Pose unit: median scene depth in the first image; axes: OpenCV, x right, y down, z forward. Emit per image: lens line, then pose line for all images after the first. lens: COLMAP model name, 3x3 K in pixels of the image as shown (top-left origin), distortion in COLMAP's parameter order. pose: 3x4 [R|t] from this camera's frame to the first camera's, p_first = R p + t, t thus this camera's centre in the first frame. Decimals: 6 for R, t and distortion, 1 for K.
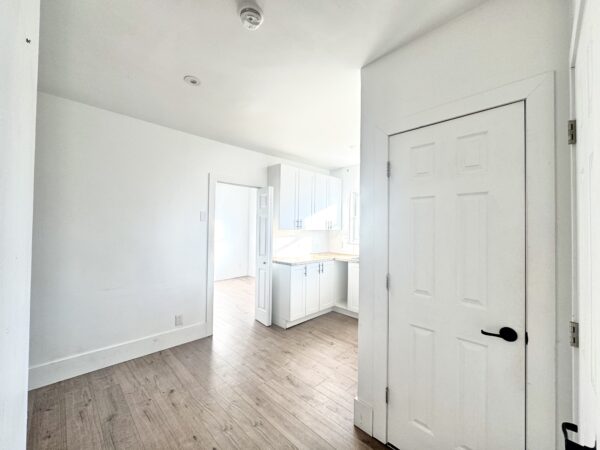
lens RADIAL K [[240.3, 0, 299.5], [0, 240.3, 224.0], [0, 0, 1]] dist [-0.001916, 0.000140]
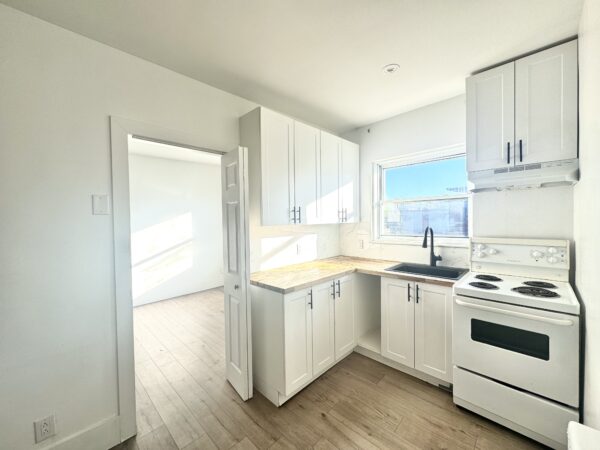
lens RADIAL K [[240.3, 0, 298.3], [0, 240.3, 224.9], [0, 0, 1]] dist [-0.001916, 0.000140]
pose [[0.999539, -0.030051, 0.004323, -0.000809], [0.029876, 0.998908, 0.035932, 0.003304], [-0.005398, -0.035787, 0.999345, 0.434940]]
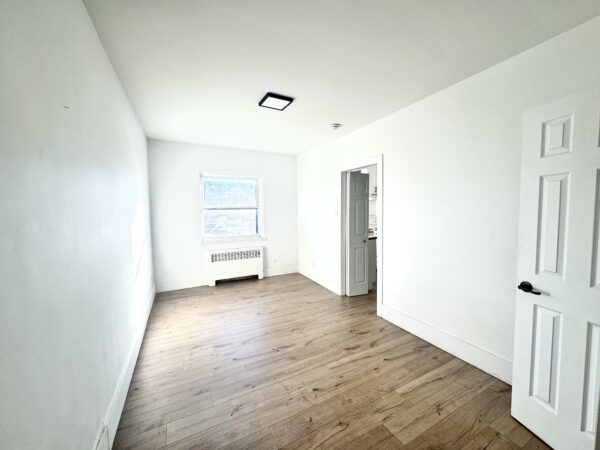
lens RADIAL K [[240.3, 0, 300.2], [0, 240.3, 223.0], [0, 0, 1]] dist [-0.001916, 0.000140]
pose [[0.301813, -0.069169, 0.950855, -1.254300], [0.002186, 0.997412, 0.071862, -0.004972], [-0.953365, -0.019610, 0.301183, 0.908507]]
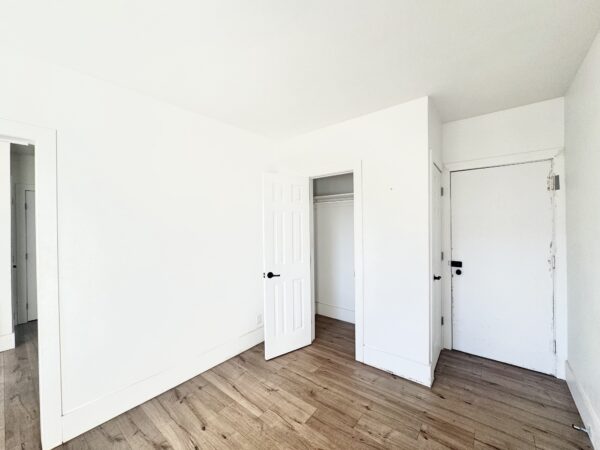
lens RADIAL K [[240.3, 0, 300.4], [0, 240.3, 224.0], [0, 0, 1]] dist [-0.001916, 0.000140]
pose [[-0.994170, -0.002327, -0.107796, -0.754386], [-0.000621, 0.999874, -0.015855, -0.003423], [0.107819, -0.015695, -0.994047, 1.380787]]
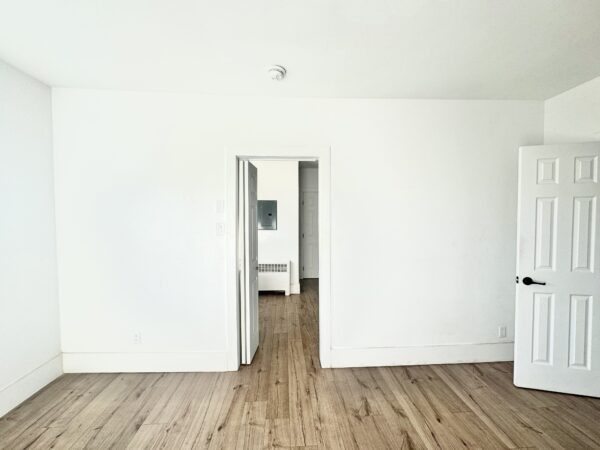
lens RADIAL K [[240.3, 0, 299.8], [0, 240.3, 224.9], [0, 0, 1]] dist [-0.001916, 0.000140]
pose [[-0.749187, -0.034693, 0.661450, -0.709863], [-0.014912, 0.999258, 0.035521, -0.002434], [-0.662191, 0.016748, -0.749148, 1.409155]]
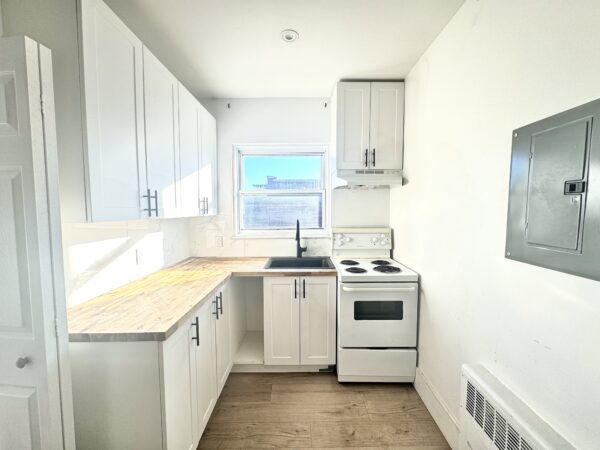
lens RADIAL K [[240.3, 0, 301.0], [0, 240.3, 225.1], [0, 0, 1]] dist [-0.001916, 0.000140]
pose [[0.706706, -0.058321, 0.705100, -0.107874], [0.001671, 0.996732, 0.080767, 0.004507], [-0.707506, -0.055900, 0.704493, 0.616486]]
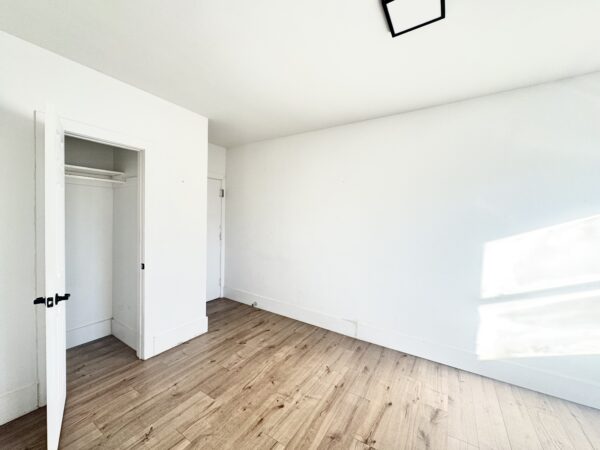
lens RADIAL K [[240.3, 0, 300.7], [0, 240.3, 224.0], [0, 0, 1]] dist [-0.001916, 0.000140]
pose [[0.222662, 0.016174, -0.974762, -0.277734], [-0.007402, 0.999862, 0.014900, 0.007487], [0.974868, 0.003897, 0.222751, 0.953947]]
